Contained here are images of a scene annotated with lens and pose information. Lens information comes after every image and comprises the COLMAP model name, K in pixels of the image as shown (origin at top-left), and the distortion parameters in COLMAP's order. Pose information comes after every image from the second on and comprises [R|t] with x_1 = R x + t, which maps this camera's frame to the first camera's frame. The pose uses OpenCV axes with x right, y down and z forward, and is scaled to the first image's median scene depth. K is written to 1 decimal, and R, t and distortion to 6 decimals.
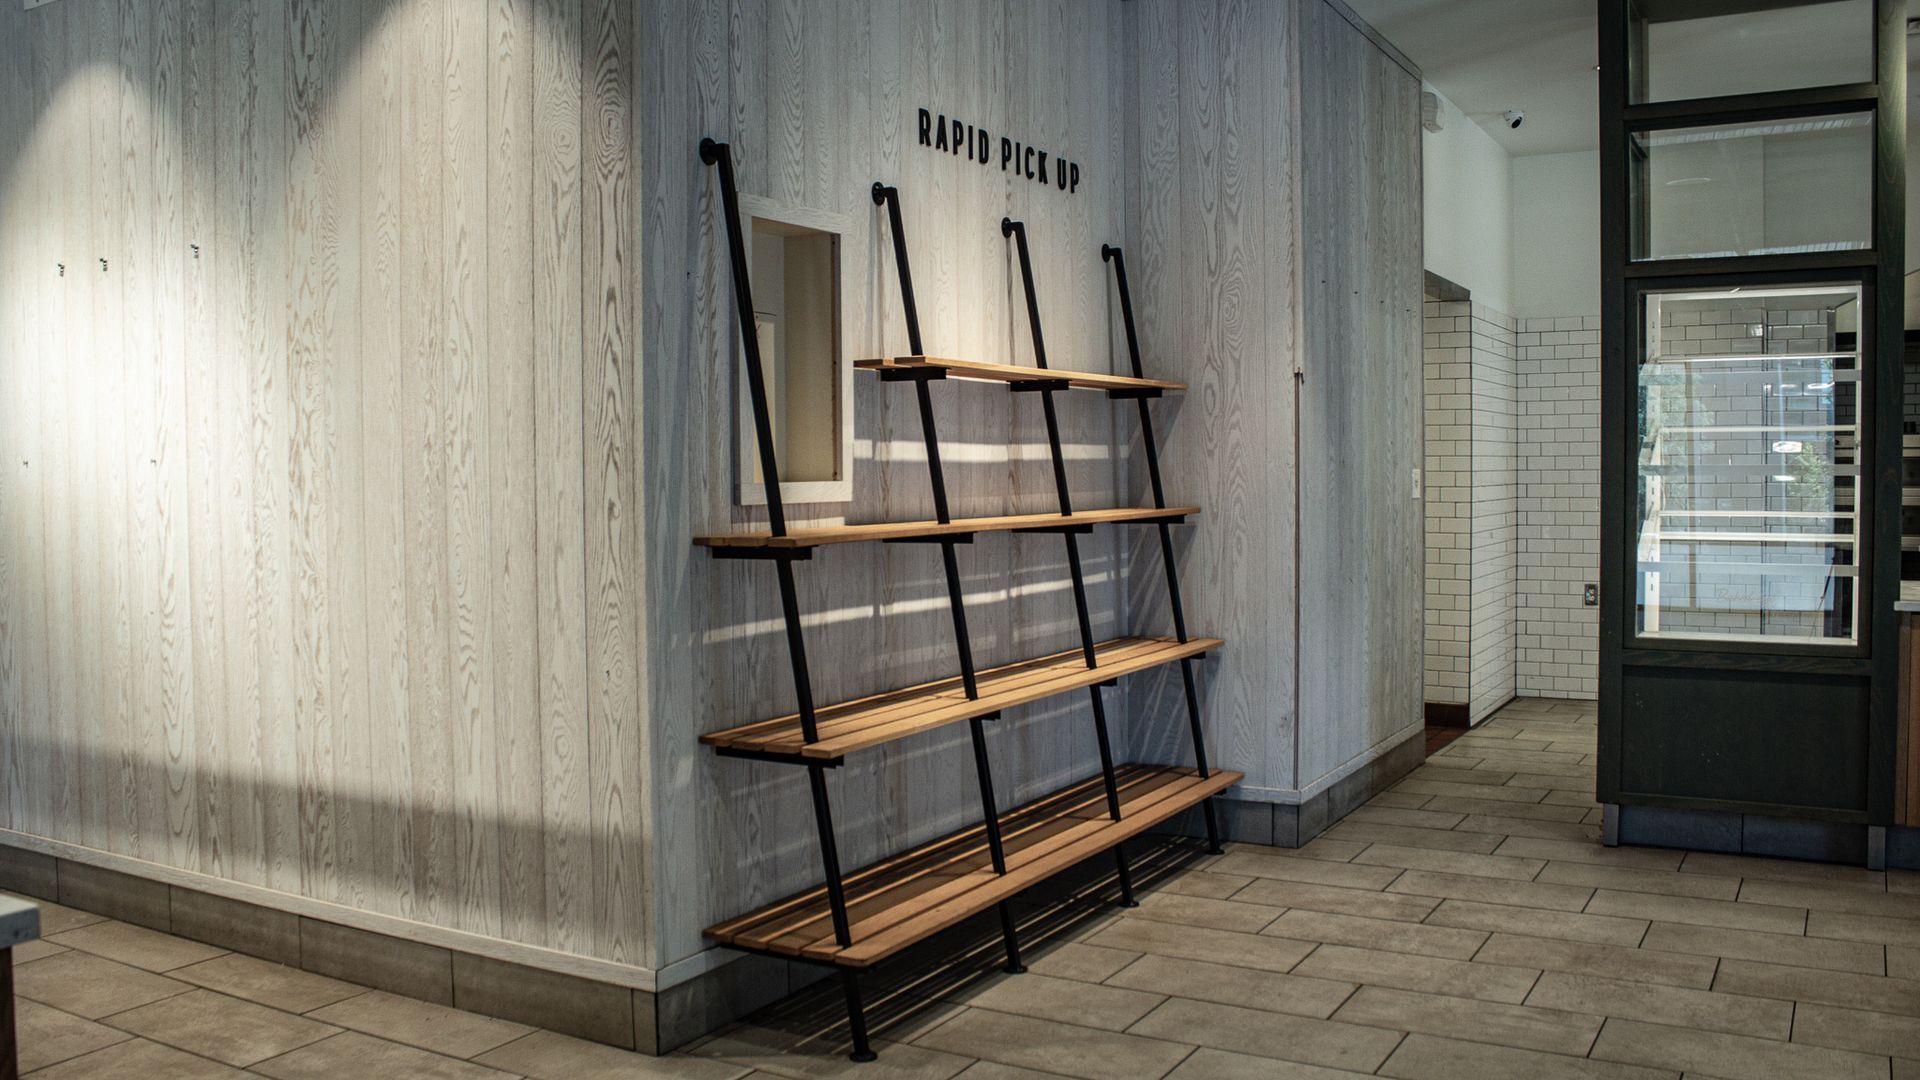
lens RADIAL K [[1580.1, 0, 960.0], [0, 1580.1, 540.0], [0, 0, 1]] dist [-0.008363, -0.006847]
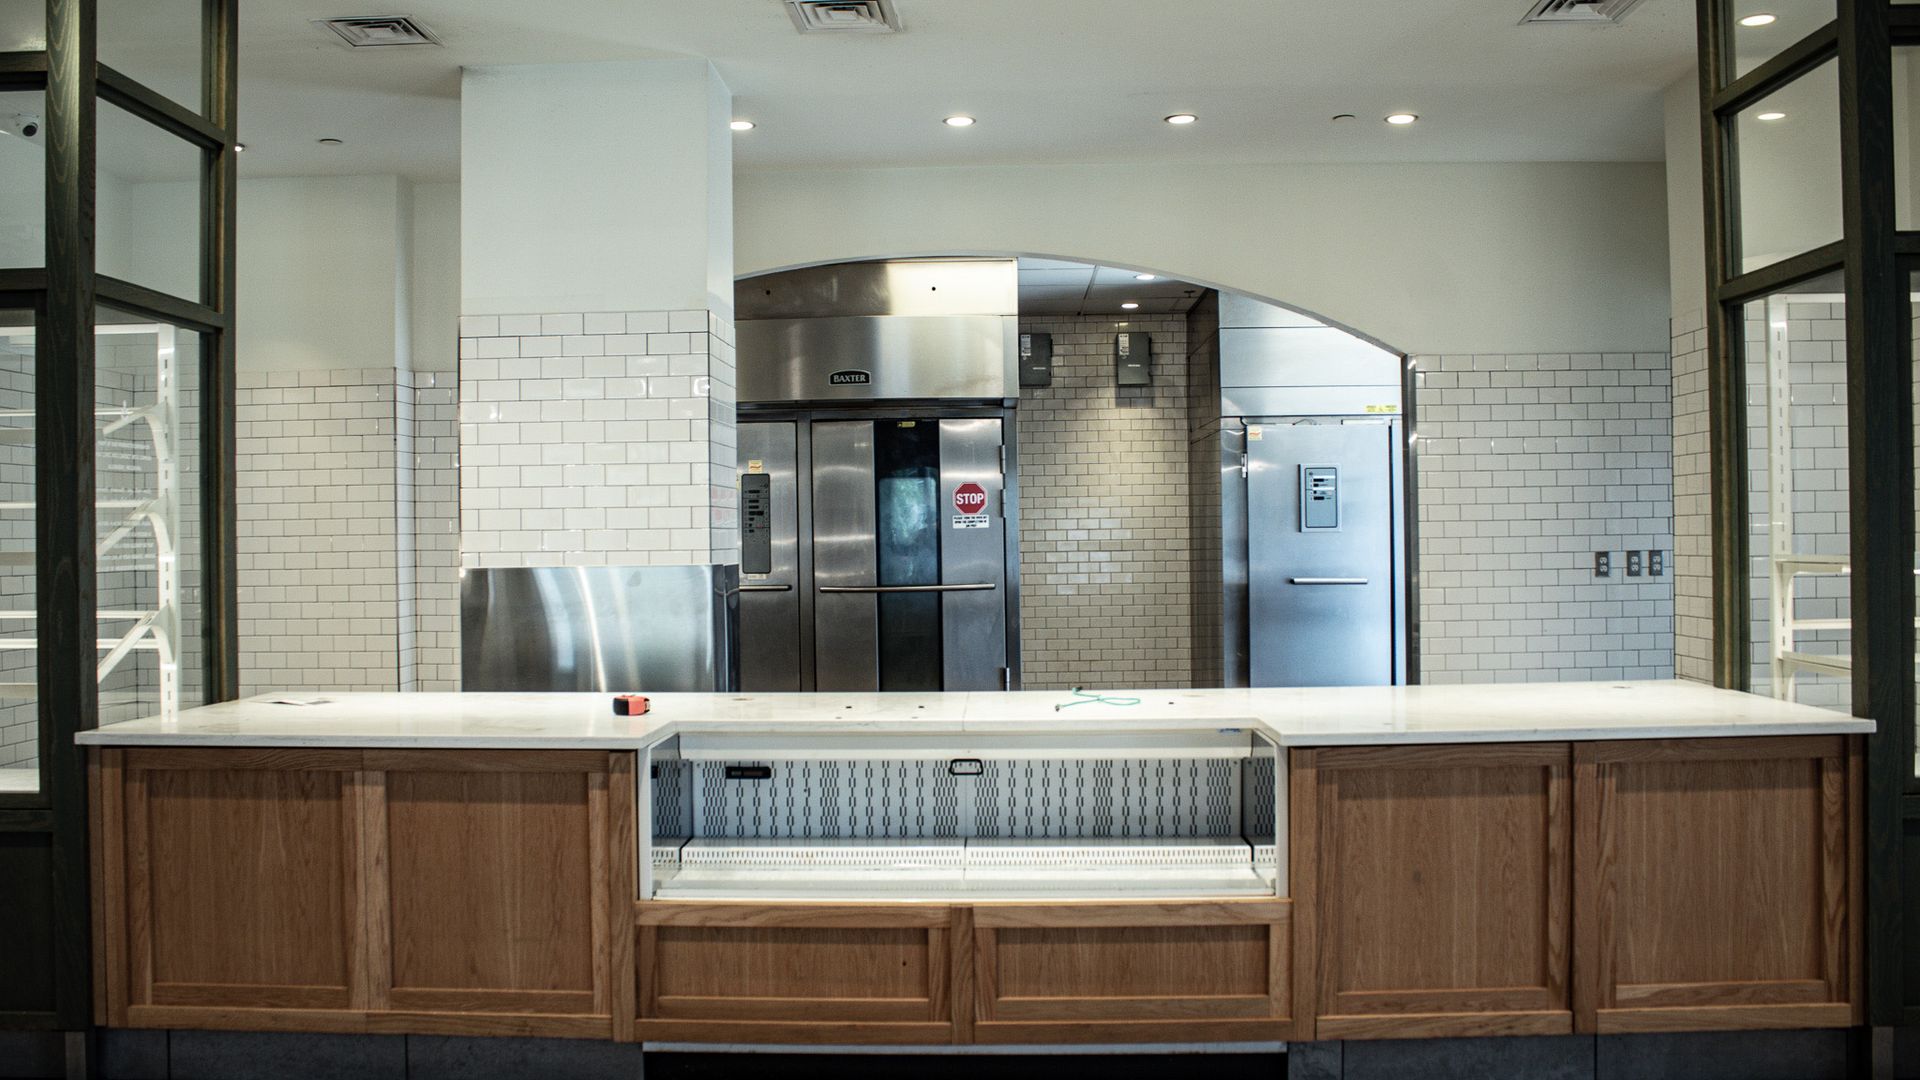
lens RADIAL K [[1580.1, 0, 960.0], [0, 1580.1, 540.0], [0, 0, 1]] dist [-0.008363, -0.006847]
pose [[0.875721, 0.006343, 0.482776, 0.598056], [0.018156, 0.998774, -0.046055, -0.010542], [-0.482477, 0.049097, 0.874532, 0.128395]]
